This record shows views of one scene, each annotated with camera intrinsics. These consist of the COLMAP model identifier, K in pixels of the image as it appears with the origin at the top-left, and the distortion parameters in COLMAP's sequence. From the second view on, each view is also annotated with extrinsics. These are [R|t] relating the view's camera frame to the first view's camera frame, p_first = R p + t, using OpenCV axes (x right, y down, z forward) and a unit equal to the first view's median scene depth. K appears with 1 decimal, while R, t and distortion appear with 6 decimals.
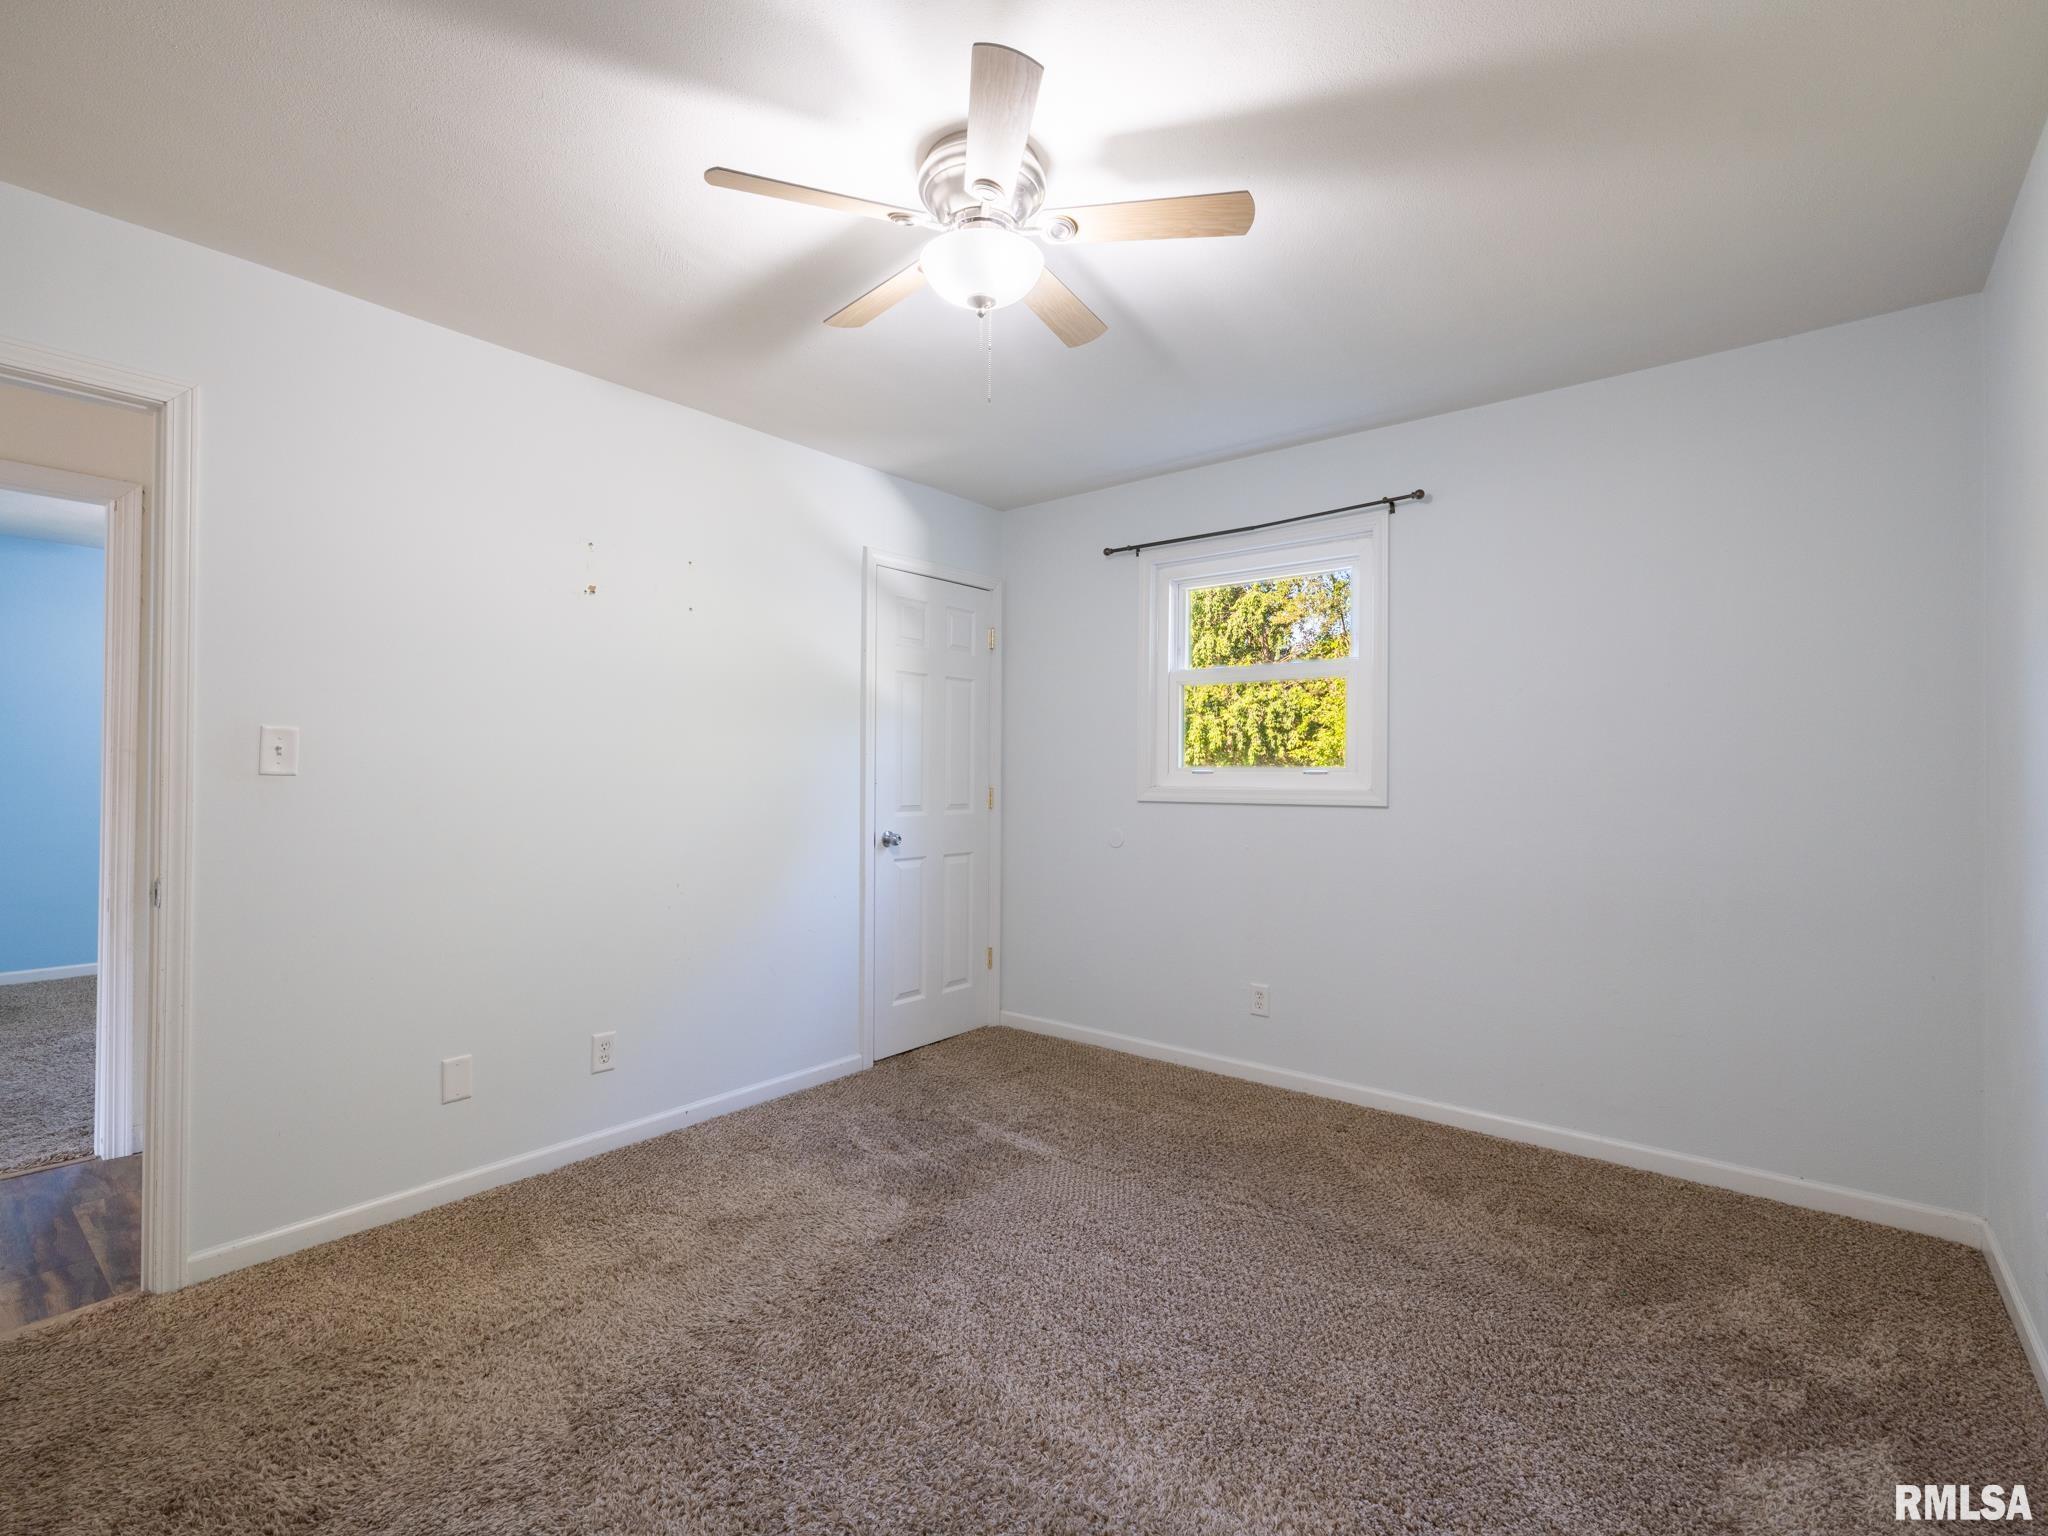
lens RADIAL K [[953.8, 0, 1017.7], [0, 953.8, 764.7], [0, 0, 1]] dist [-0.002806, 0.000305]
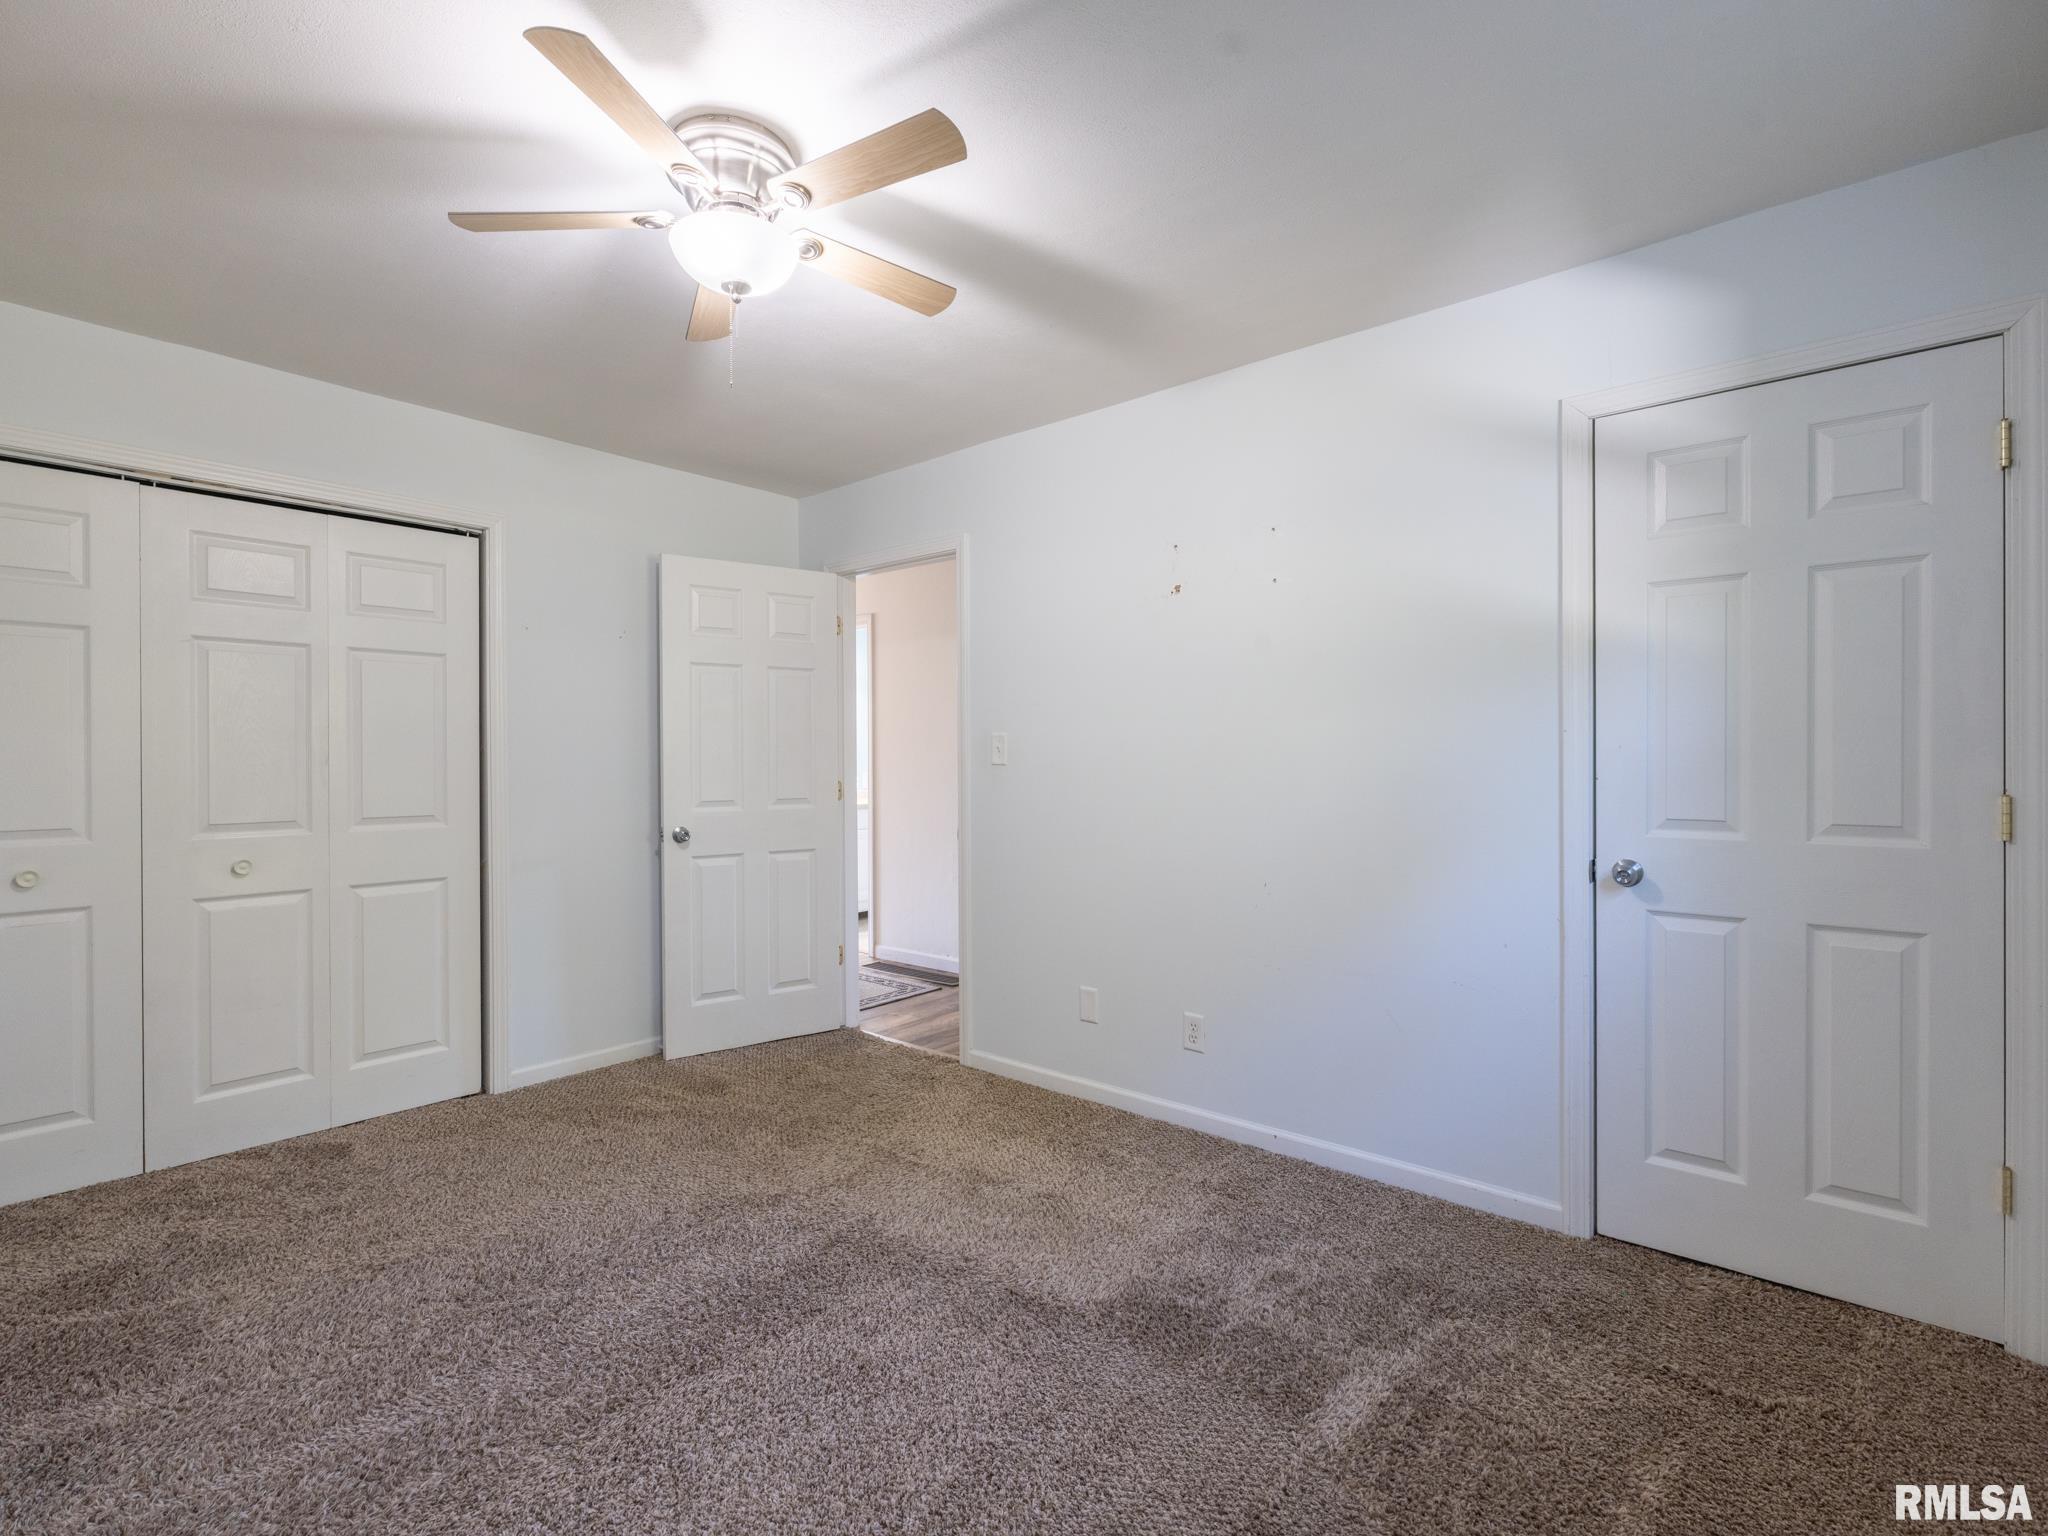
lens RADIAL K [[953.8, 0, 1017.7], [0, 953.8, 764.7], [0, 0, 1]] dist [-0.002806, 0.000305]
pose [[-0.028303, 0.000498, -0.999599, 0.518651], [0.012368, 0.999923, 0.000148, 0.007189], [0.999523, -0.012359, -0.028307, 0.719703]]
